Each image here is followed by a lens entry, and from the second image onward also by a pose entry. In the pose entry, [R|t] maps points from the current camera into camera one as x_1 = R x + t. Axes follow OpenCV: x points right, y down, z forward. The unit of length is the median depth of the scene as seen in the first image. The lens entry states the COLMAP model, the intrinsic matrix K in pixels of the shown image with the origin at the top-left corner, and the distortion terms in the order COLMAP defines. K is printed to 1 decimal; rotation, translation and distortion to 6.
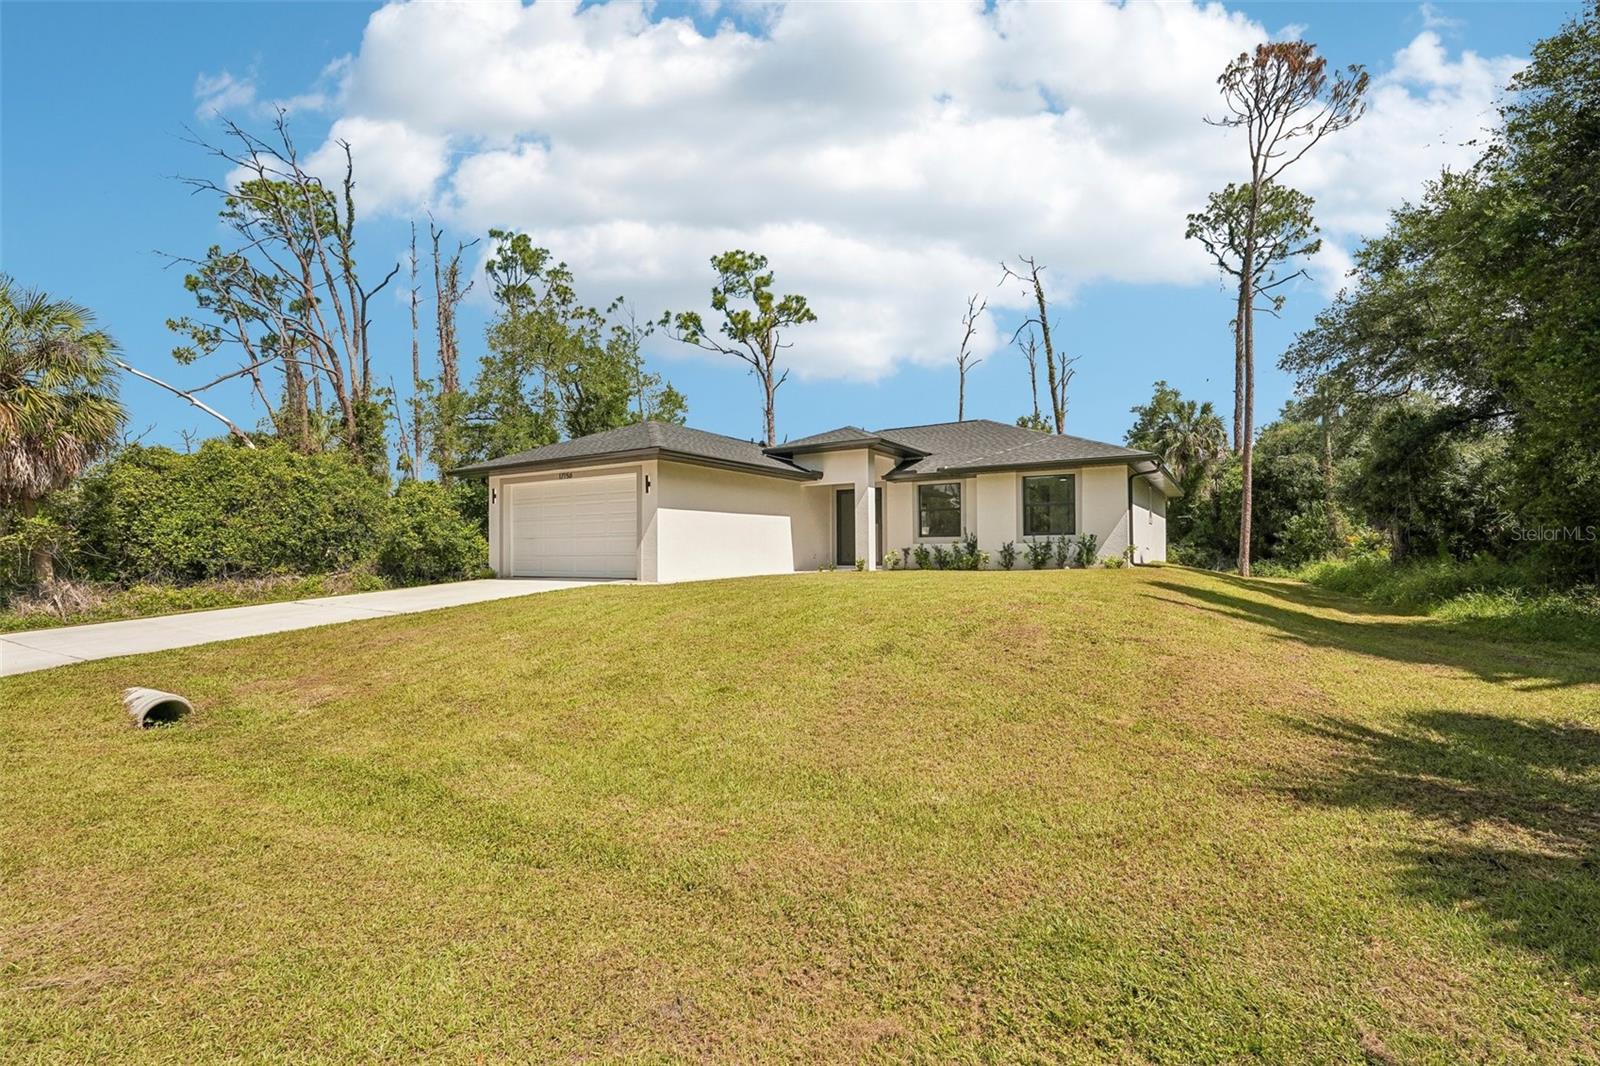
lens RADIAL K [[753.4, 0, 800.4], [0, 753.4, 509.7], [0, 0, 1]] dist [-0.018399, 0.012941]
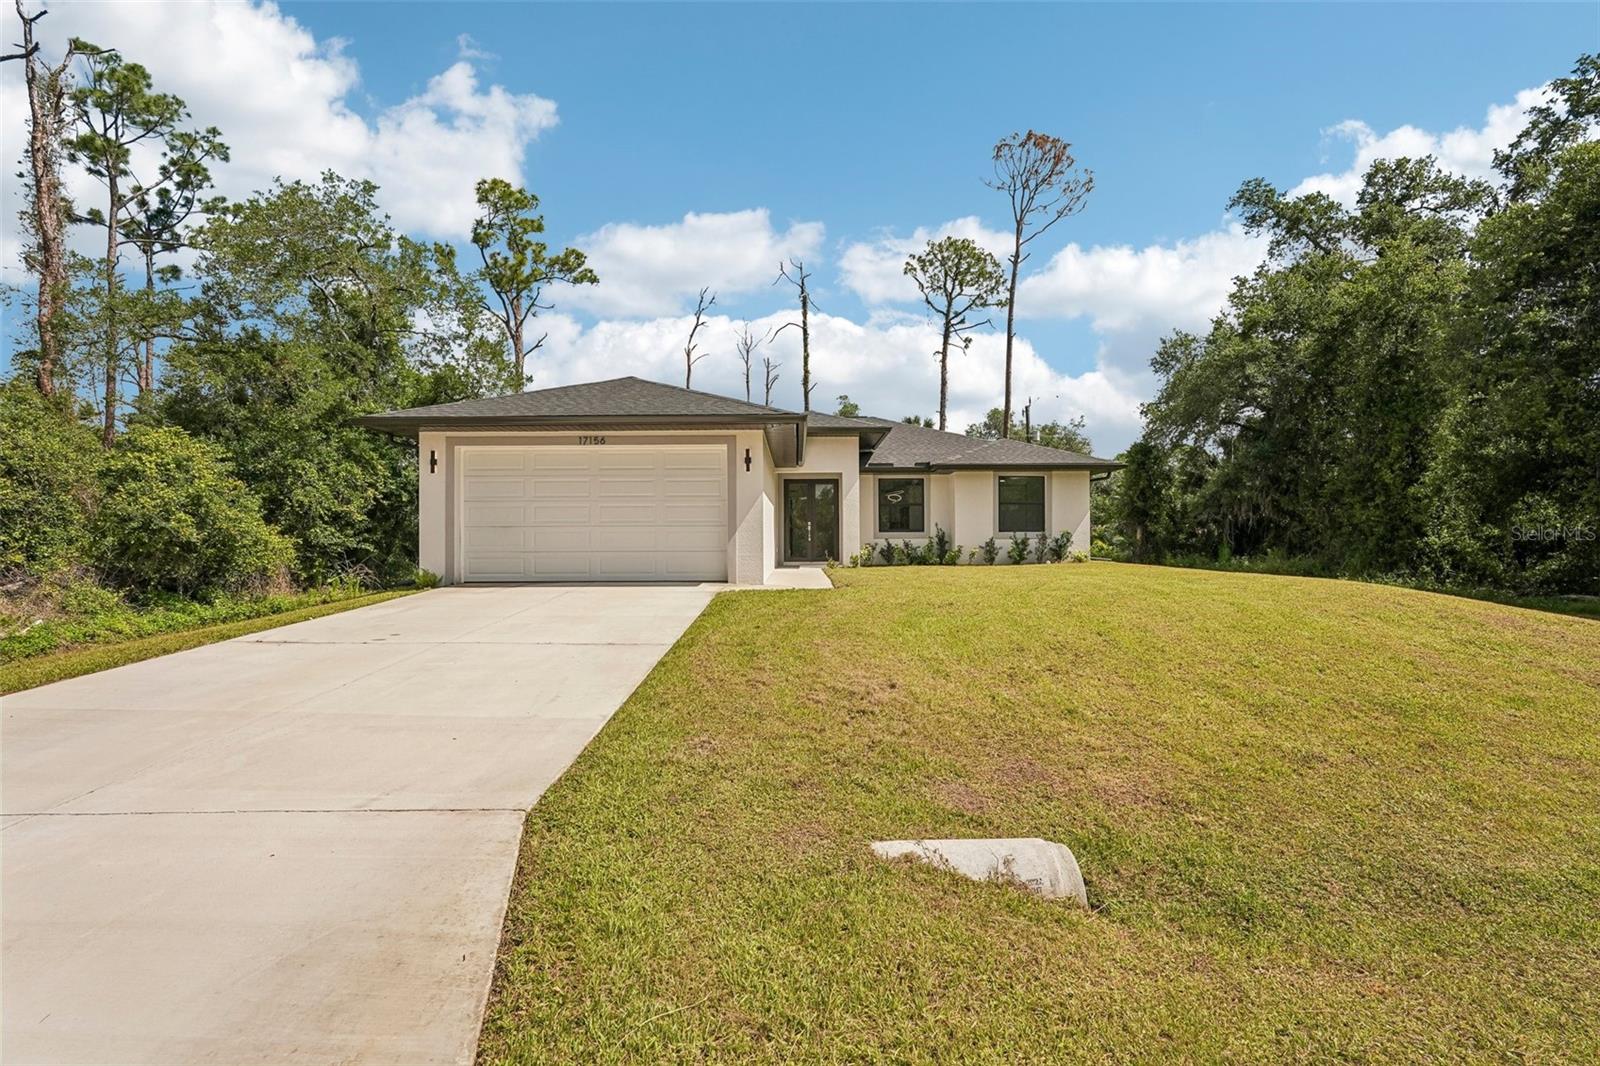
lens RADIAL K [[753.4, 0, 800.4], [0, 753.4, 509.7], [0, 0, 1]] dist [-0.018399, 0.012941]
pose [[0.833379, 0.029768, 0.551900, -0.476615], [-0.031513, 0.999483, -0.006324, 0.016921], [-0.551803, -0.012122, 0.833886, 0.253828]]
